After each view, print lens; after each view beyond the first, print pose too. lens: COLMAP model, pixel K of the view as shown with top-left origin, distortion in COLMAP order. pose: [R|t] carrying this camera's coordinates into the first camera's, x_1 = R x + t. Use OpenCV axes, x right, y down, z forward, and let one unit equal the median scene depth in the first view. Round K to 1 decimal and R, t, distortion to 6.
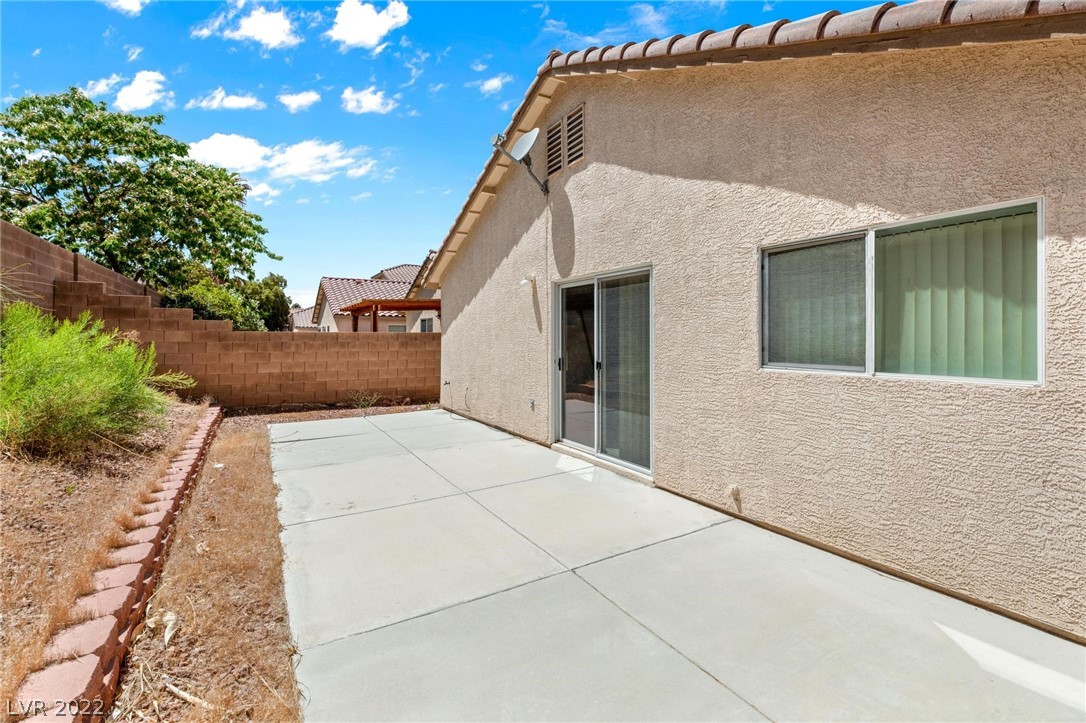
lens RADIAL K [[480.0, 0, 549.8], [0, 480.0, 357.7], [0, 0, 1]] dist [0.003228, -0.000180]
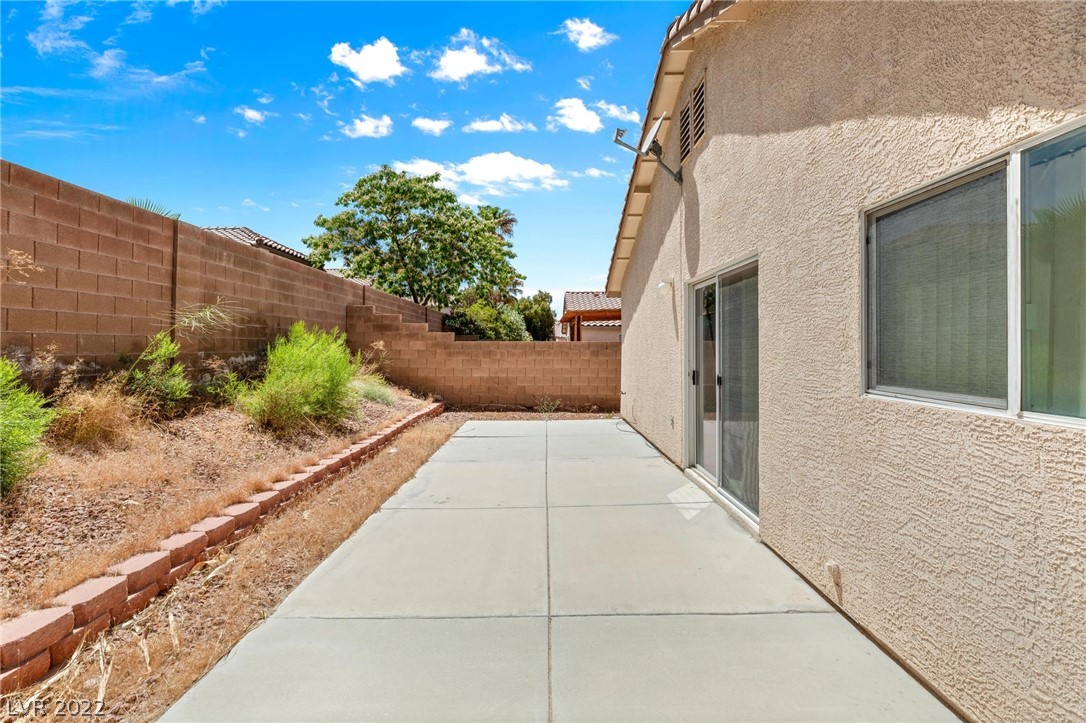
lens RADIAL K [[480.0, 0, 549.8], [0, 480.0, 357.7], [0, 0, 1]] dist [0.003228, -0.000180]
pose [[0.860830, 0.012250, -0.508745, 0.260847], [-0.021555, 0.999691, -0.012401, -0.005951], [0.508436, 0.021641, 0.860828, 0.136850]]
